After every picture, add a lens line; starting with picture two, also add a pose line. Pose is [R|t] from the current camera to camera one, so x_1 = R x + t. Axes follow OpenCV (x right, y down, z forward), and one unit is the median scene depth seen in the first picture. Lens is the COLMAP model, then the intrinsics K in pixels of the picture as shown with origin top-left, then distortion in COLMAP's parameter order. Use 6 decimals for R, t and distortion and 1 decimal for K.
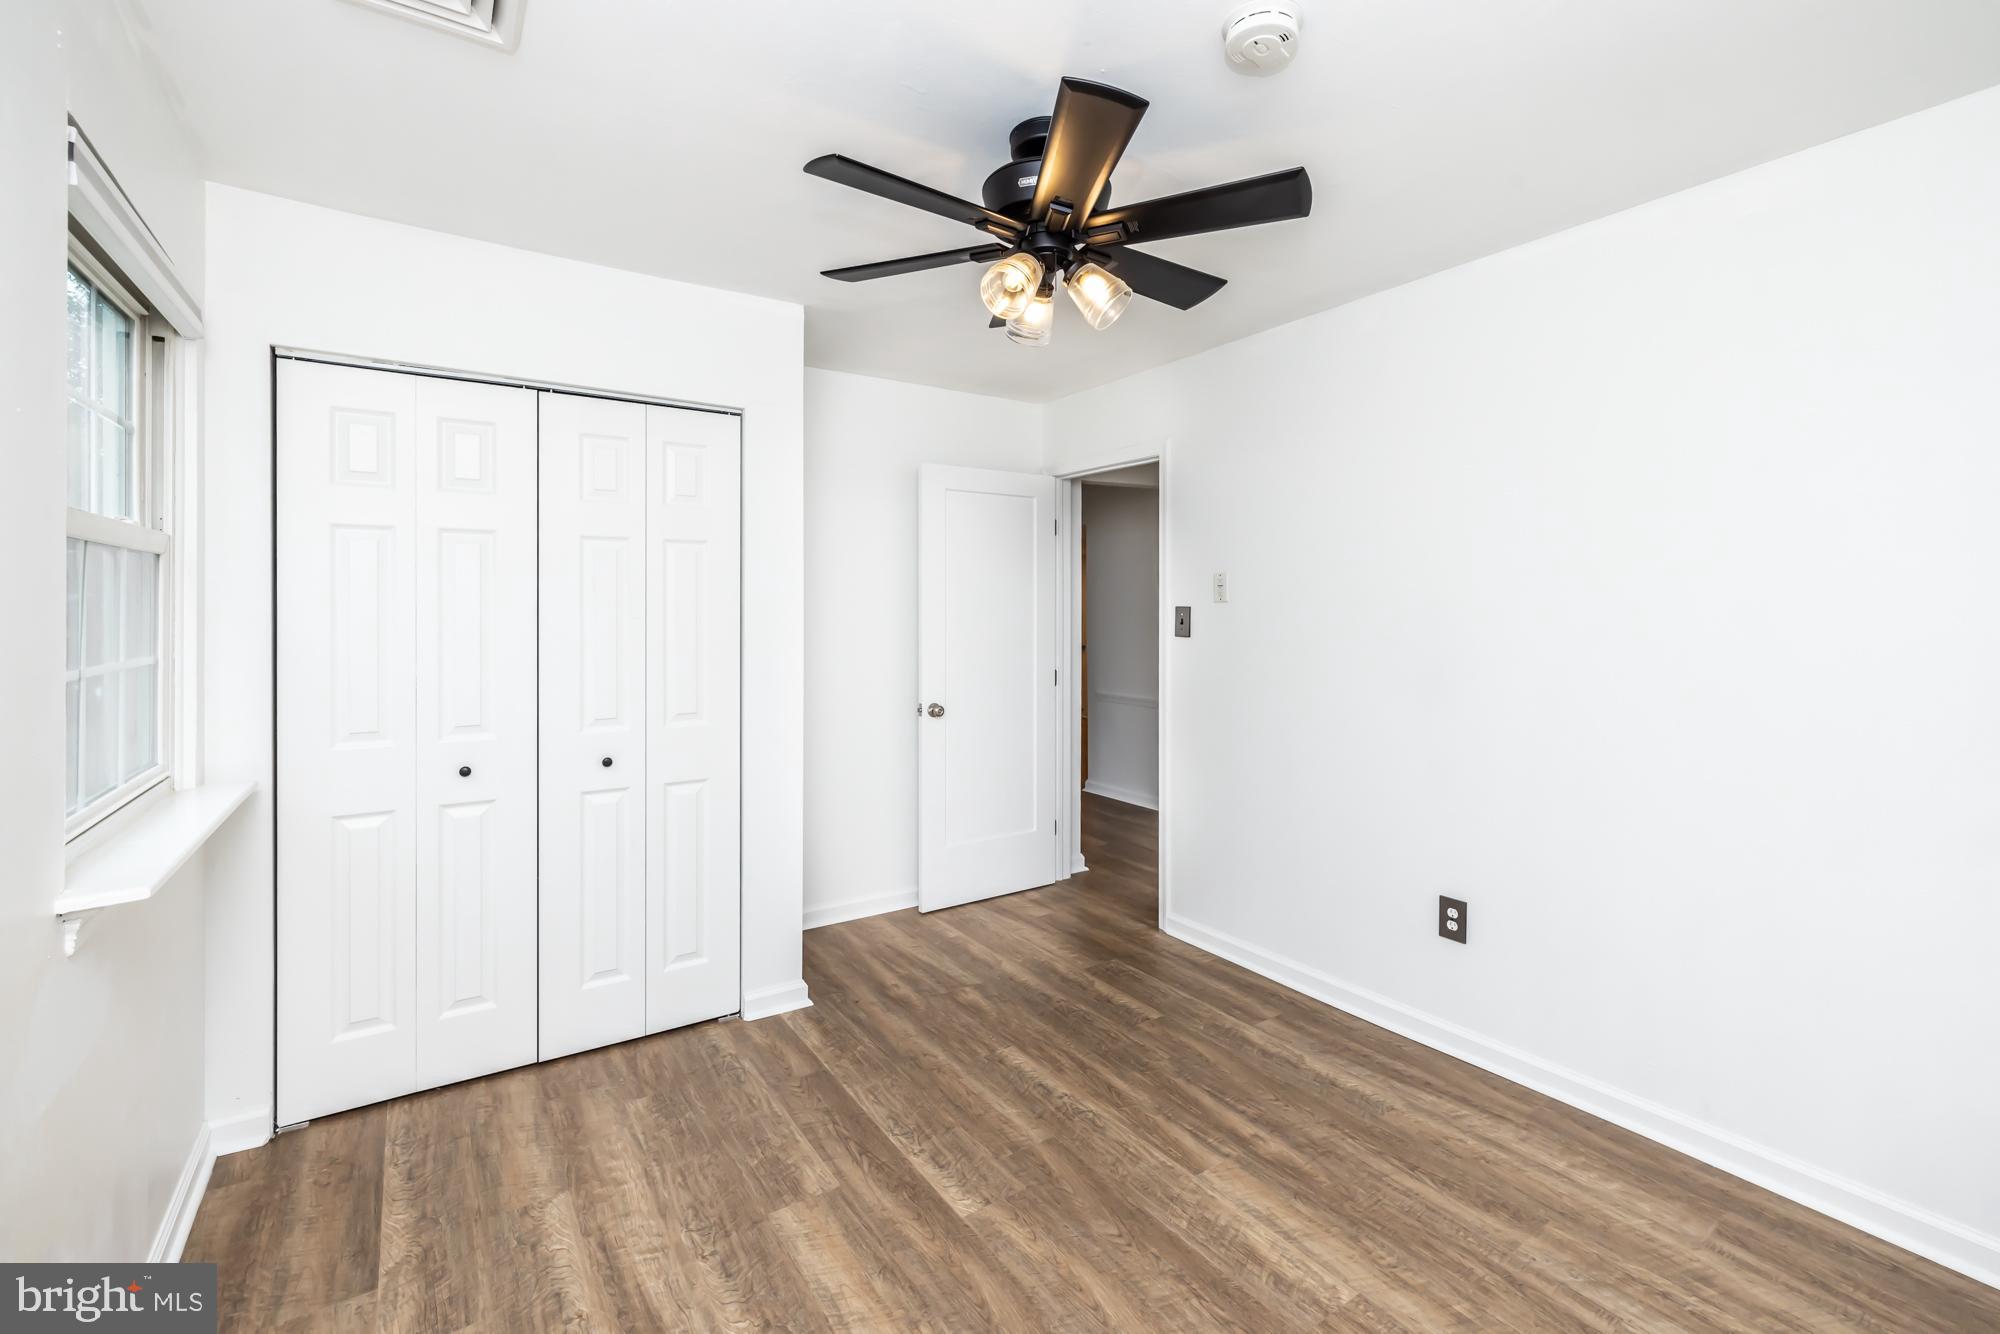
lens RADIAL K [[874.4, 0, 989.5], [0, 874.4, 630.3], [0, 0, 1]] dist [-0.000228, 0.000308]
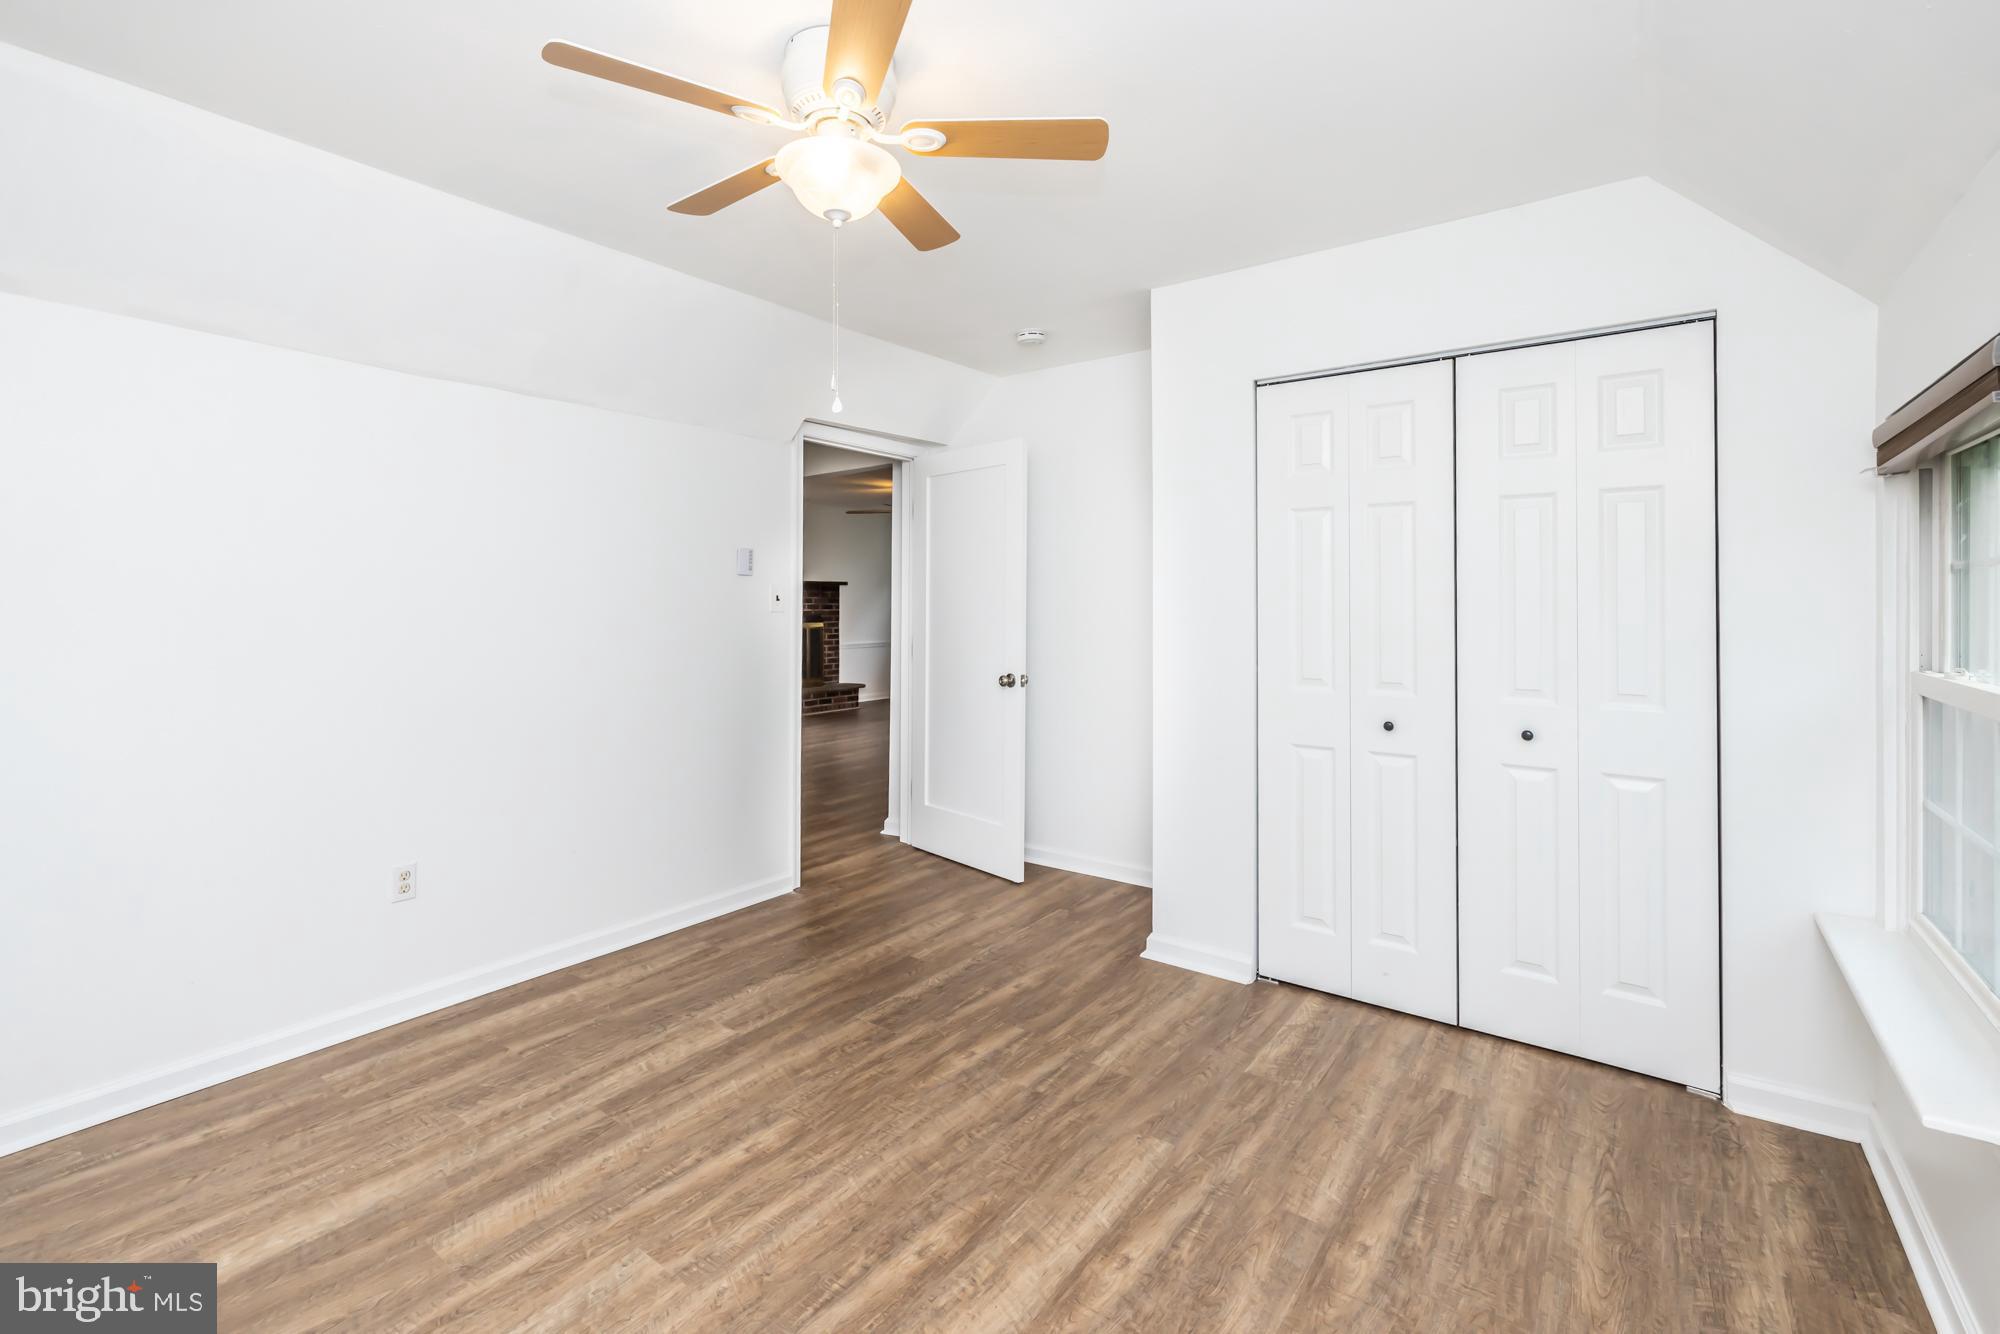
lens RADIAL K [[880.7, 0, 1008.0], [0, 880.7, 586.7], [0, 0, 1]] dist [-0.001405, -0.000035]
pose [[0.353558, -0.003089, -0.935408, 0.250382], [-0.002804, 0.999987, -0.004362, -0.005322], [0.935409, 0.004165, 0.353544, 0.157093]]
